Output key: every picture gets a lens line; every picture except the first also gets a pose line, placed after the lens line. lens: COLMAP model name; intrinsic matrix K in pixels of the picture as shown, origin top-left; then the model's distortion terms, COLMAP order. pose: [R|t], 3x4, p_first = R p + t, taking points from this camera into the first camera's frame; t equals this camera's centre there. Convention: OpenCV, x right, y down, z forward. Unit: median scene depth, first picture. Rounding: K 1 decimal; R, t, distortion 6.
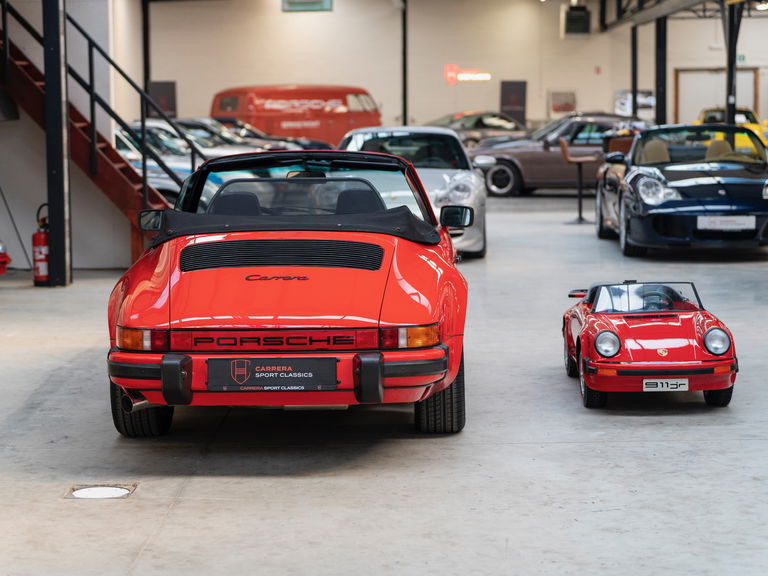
lens RADIAL K [[1776.9, 0, 384.0], [0, 1776.9, 288.0], [0, 0, 1]] dist [0.013780, -0.034130]
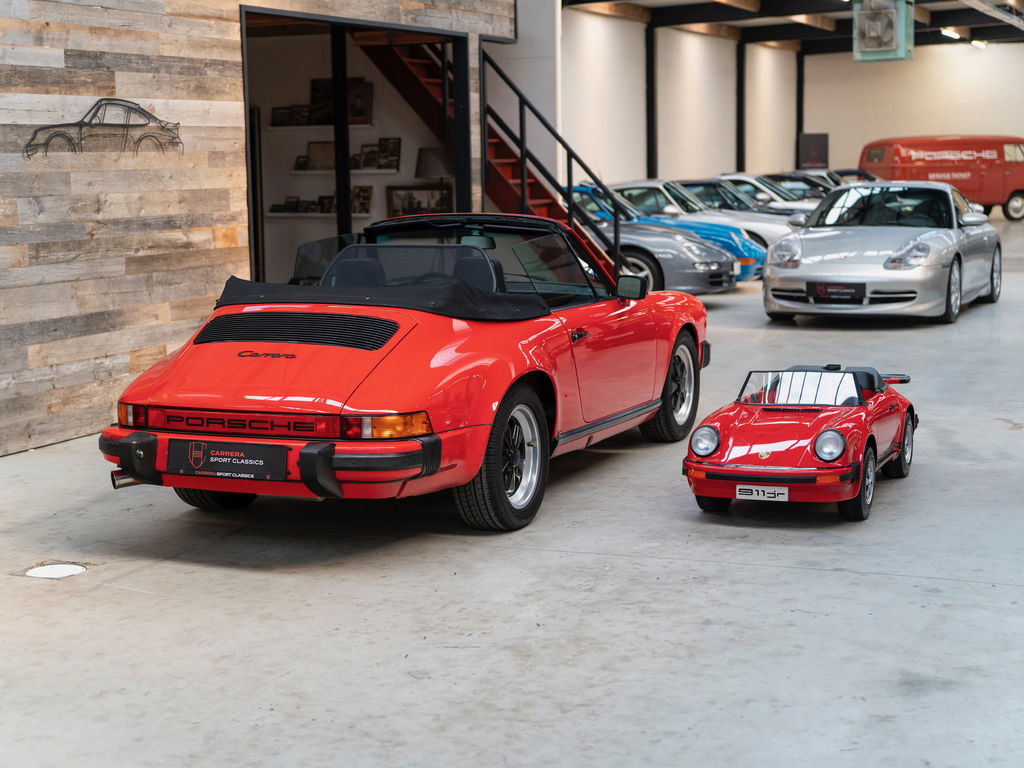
lens RADIAL K [[1660.2, 0, 512.0], [0, 1660.2, 384.0], [0, 0, 1]] dist [-0.004563, 0.055975]
pose [[0.926047, 0.043969, -0.374838, 0.344990], [-0.030985, 0.998695, 0.040598, -0.026700], [0.376133, -0.025981, 0.926201, 0.215760]]
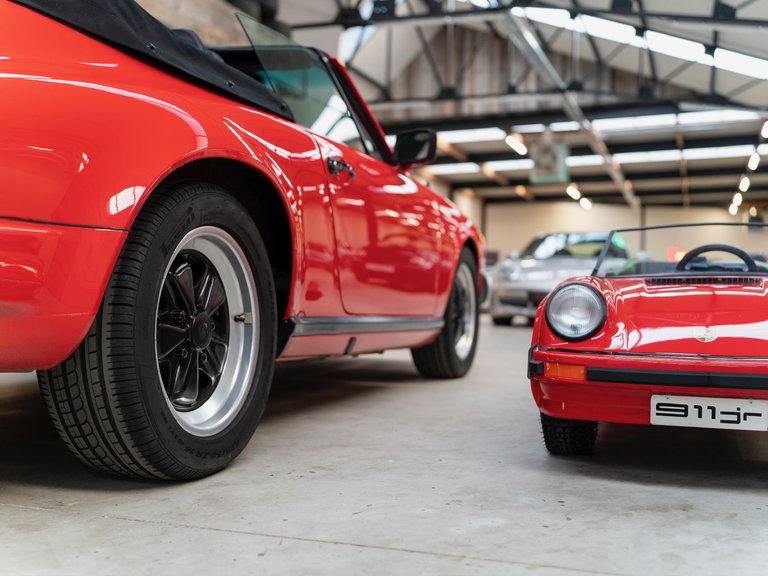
lens RADIAL K [[881.8, 0, 384.0], [0, 881.8, 288.0], [0, 0, 1]] dist [-0.001868, 0.011436]
pose [[0.951549, 0.031824, -0.305844, 0.148835], [-0.064364, 0.993210, -0.096906, 0.050635], [0.300684, 0.111897, 0.947137, 0.784889]]
